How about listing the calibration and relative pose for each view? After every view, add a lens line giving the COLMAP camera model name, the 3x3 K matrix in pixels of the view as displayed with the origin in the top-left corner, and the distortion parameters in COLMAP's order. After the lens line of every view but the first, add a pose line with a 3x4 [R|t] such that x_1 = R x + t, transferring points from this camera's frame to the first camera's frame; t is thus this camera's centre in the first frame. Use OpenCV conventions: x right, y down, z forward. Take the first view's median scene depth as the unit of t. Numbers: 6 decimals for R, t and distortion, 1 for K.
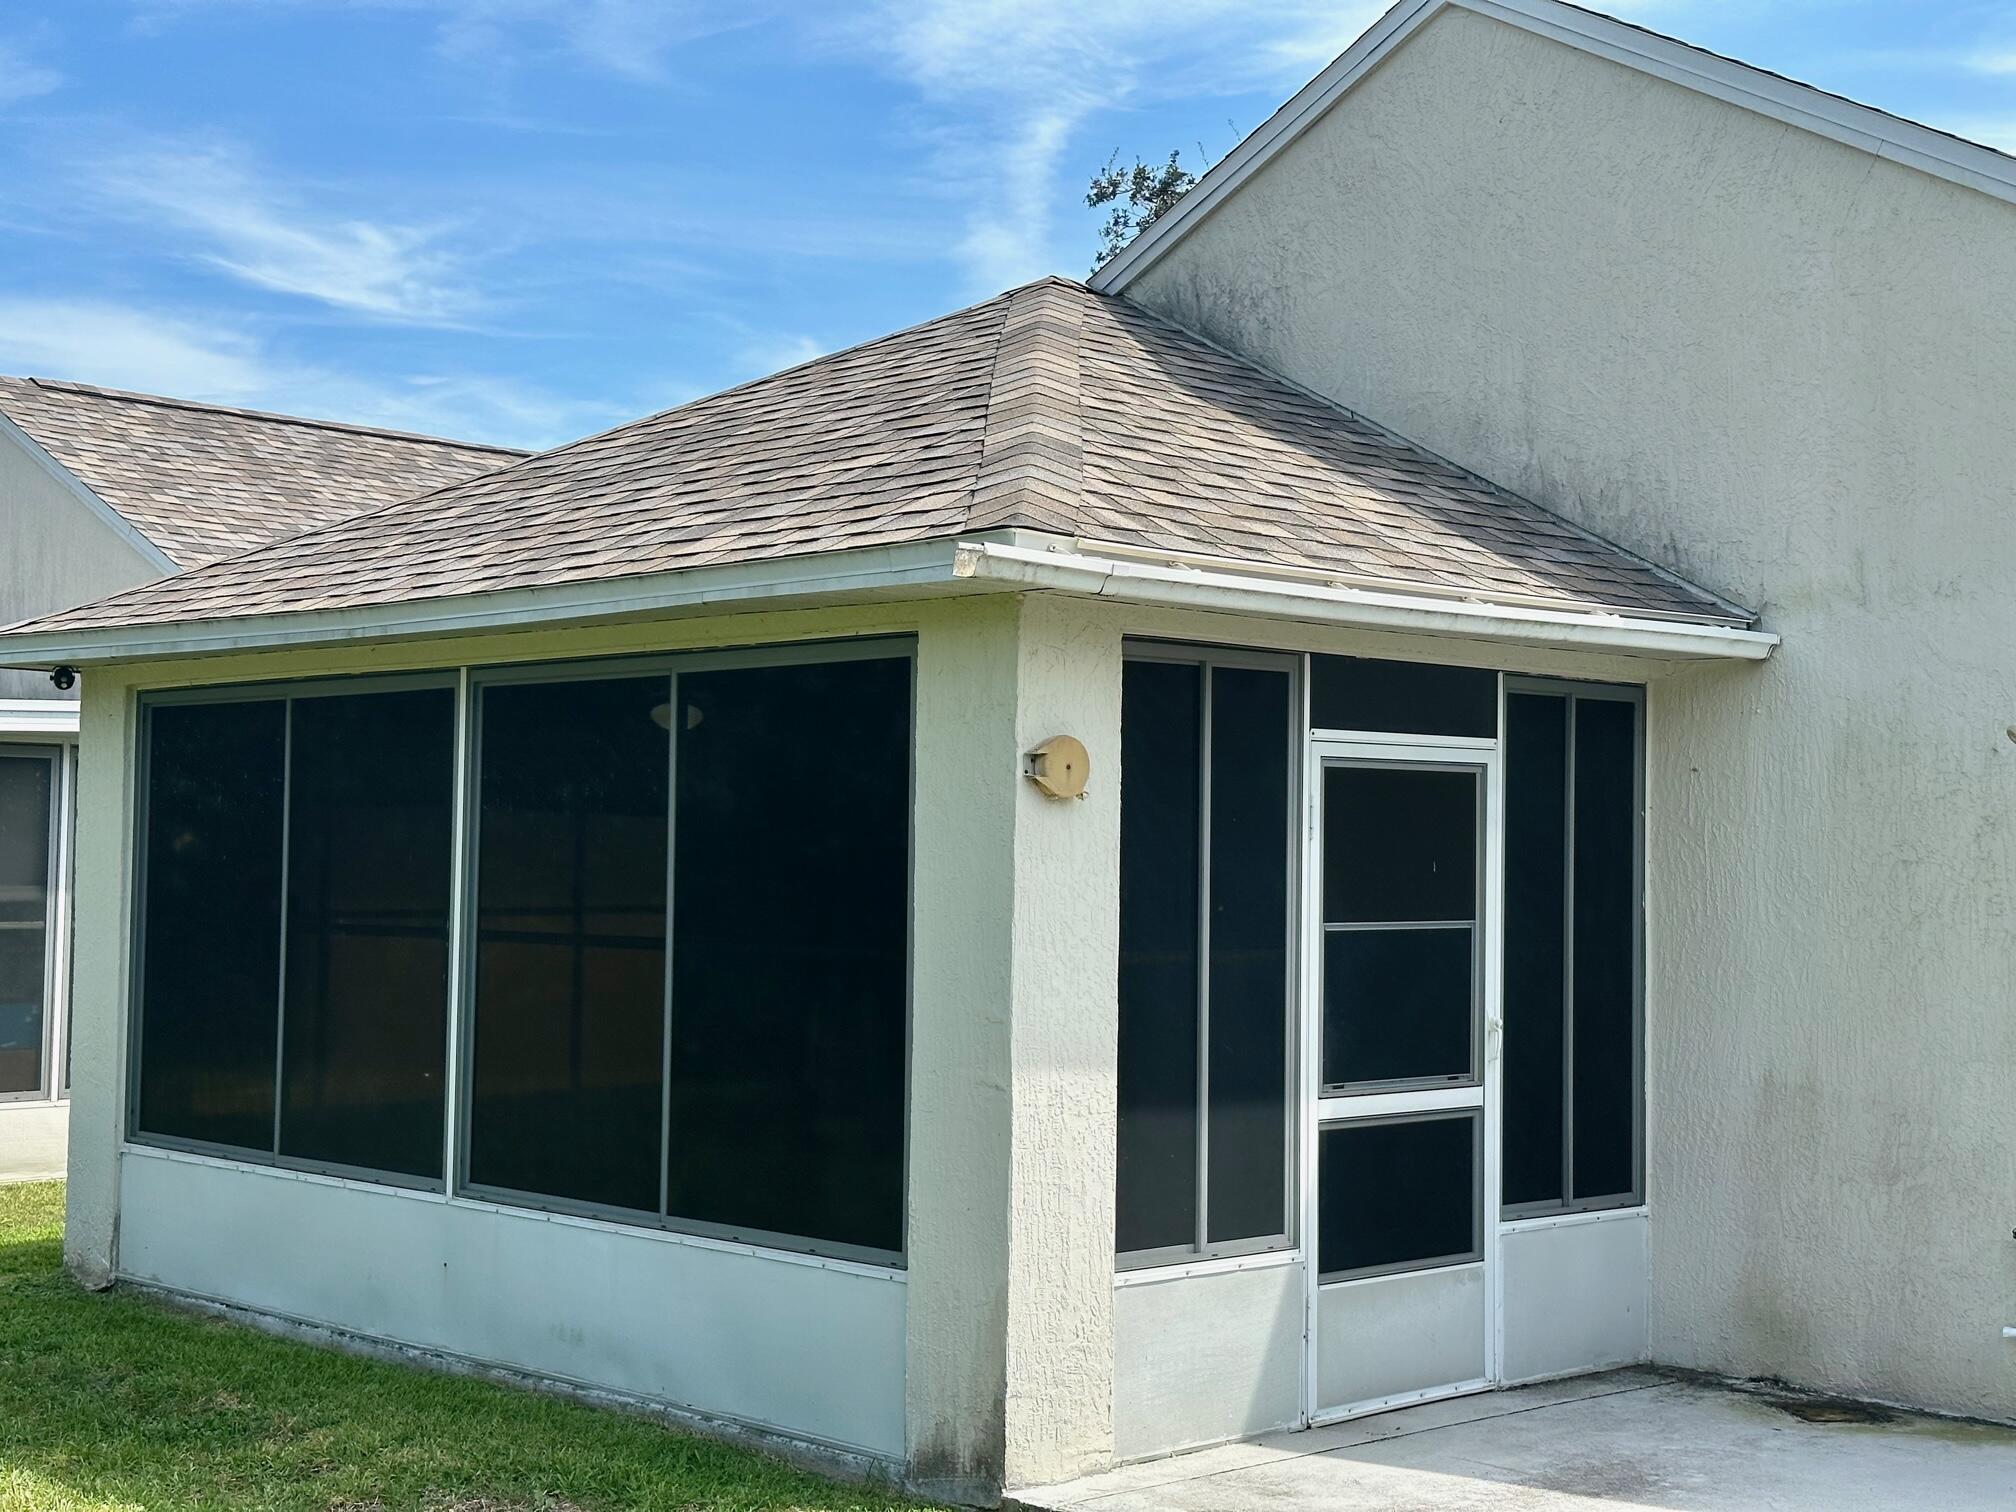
lens RADIAL K [[2880.8, 0, 1005.5], [0, 2880.8, 757.2], [0, 0, 1]] dist [0.045083, 0.000000]
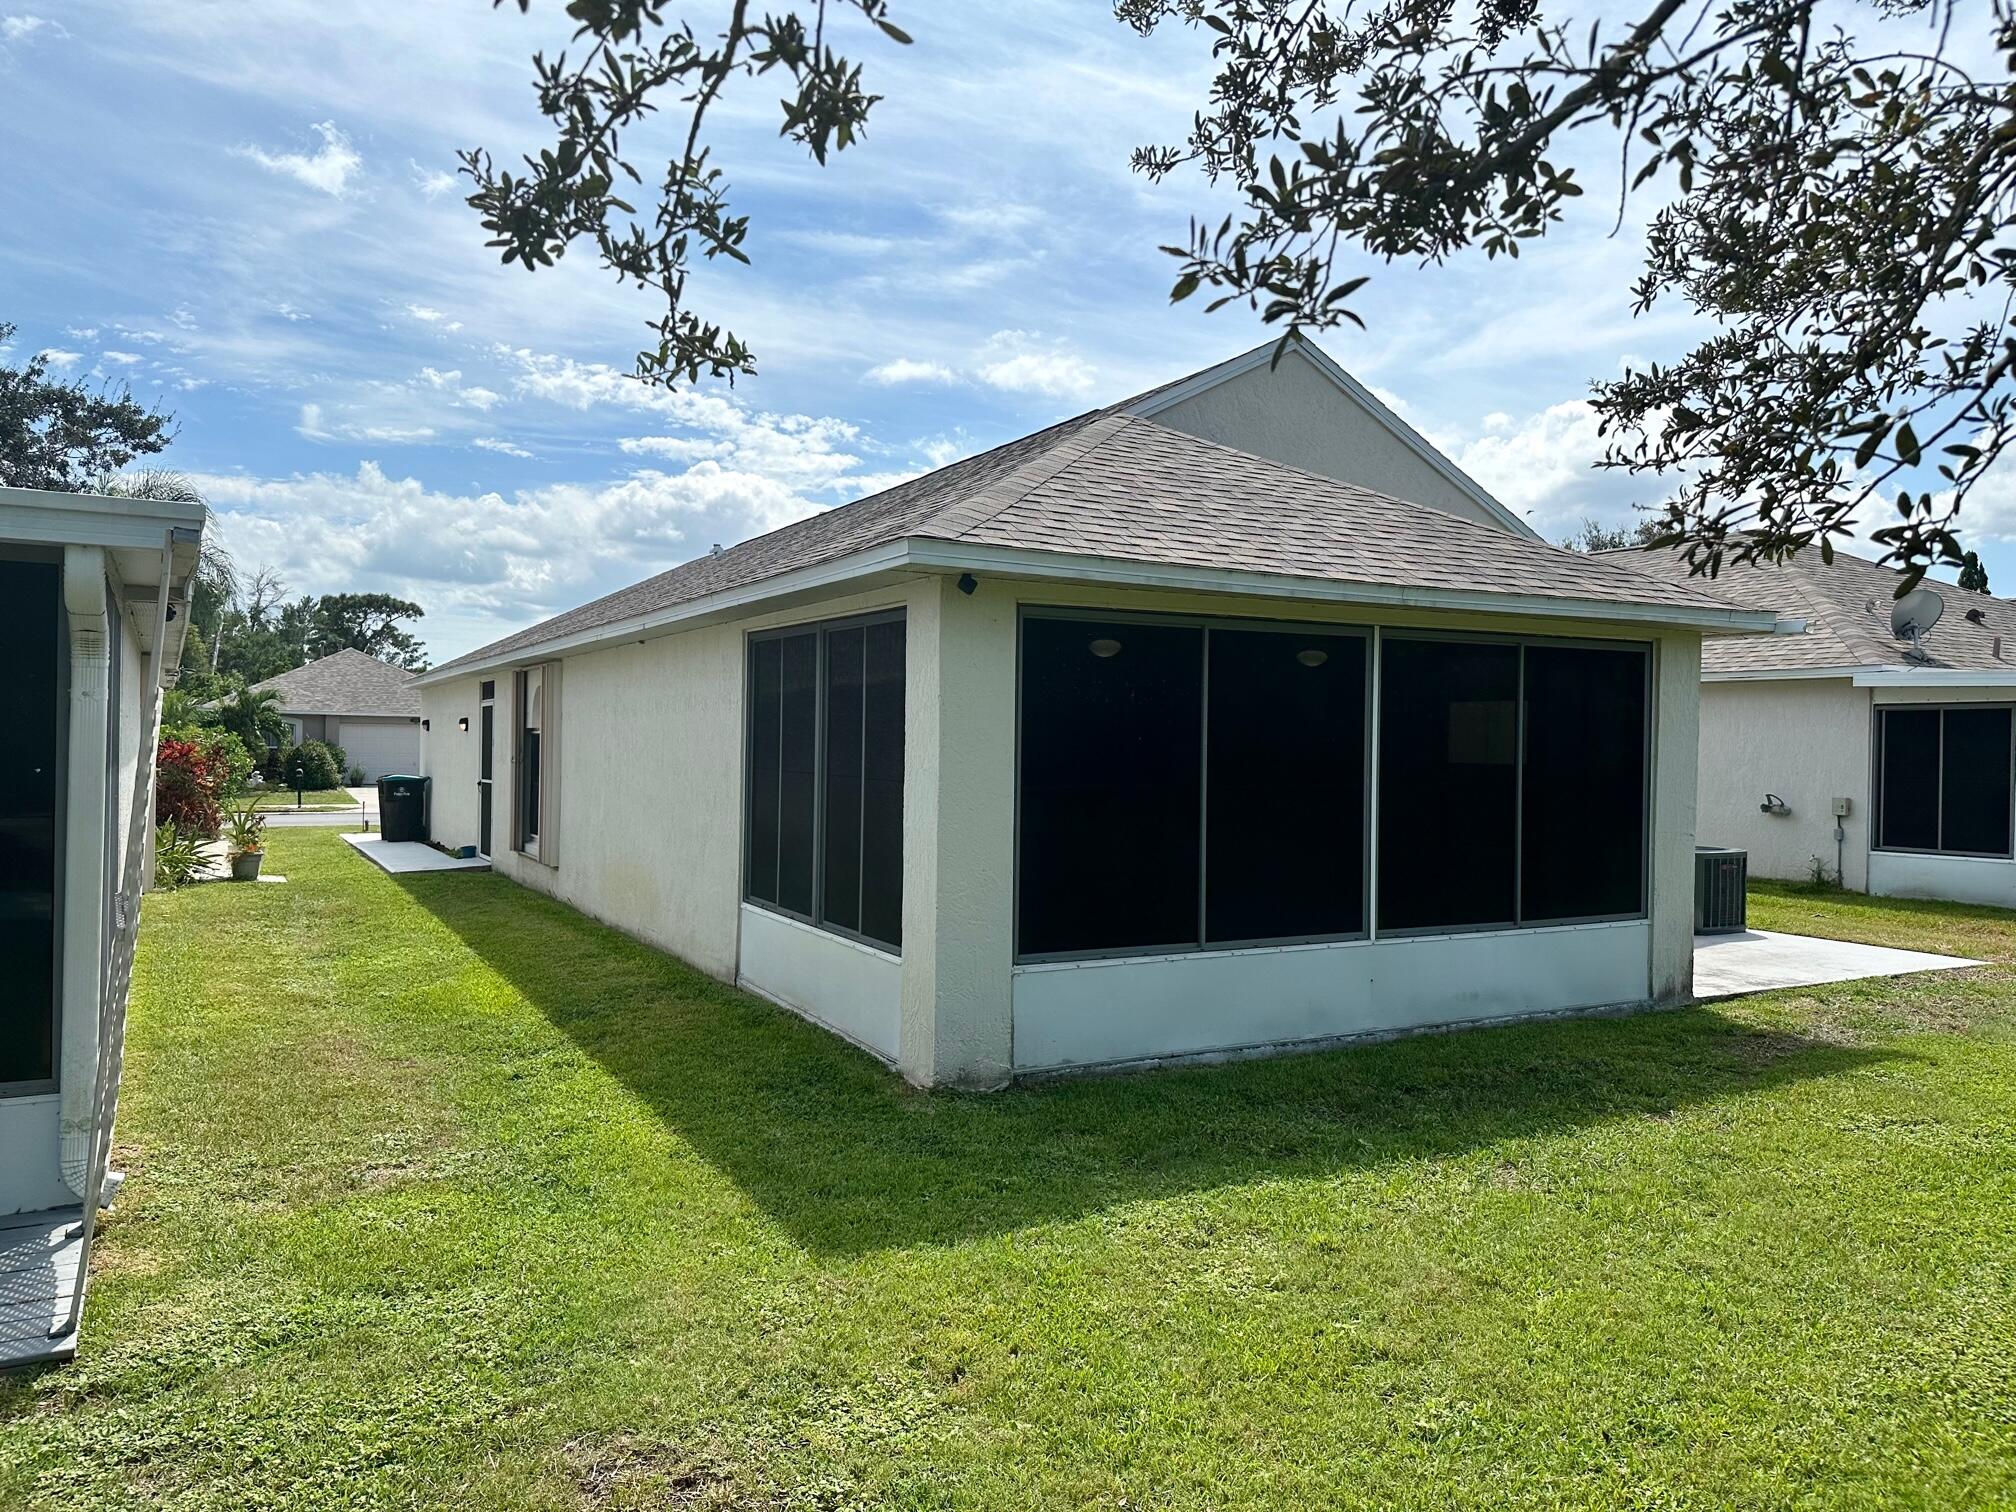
lens RADIAL K [[1410.3, 0, 1004.5], [0, 1410.3, 746.0], [0, 0, 1]] dist [0.013771, 0.000646]
pose [[0.273747, -0.028599, 0.961376, -1.037323], [-0.051732, 0.997673, 0.044409, 0.013074], [-0.960410, -0.061890, 0.271631, 0.985297]]
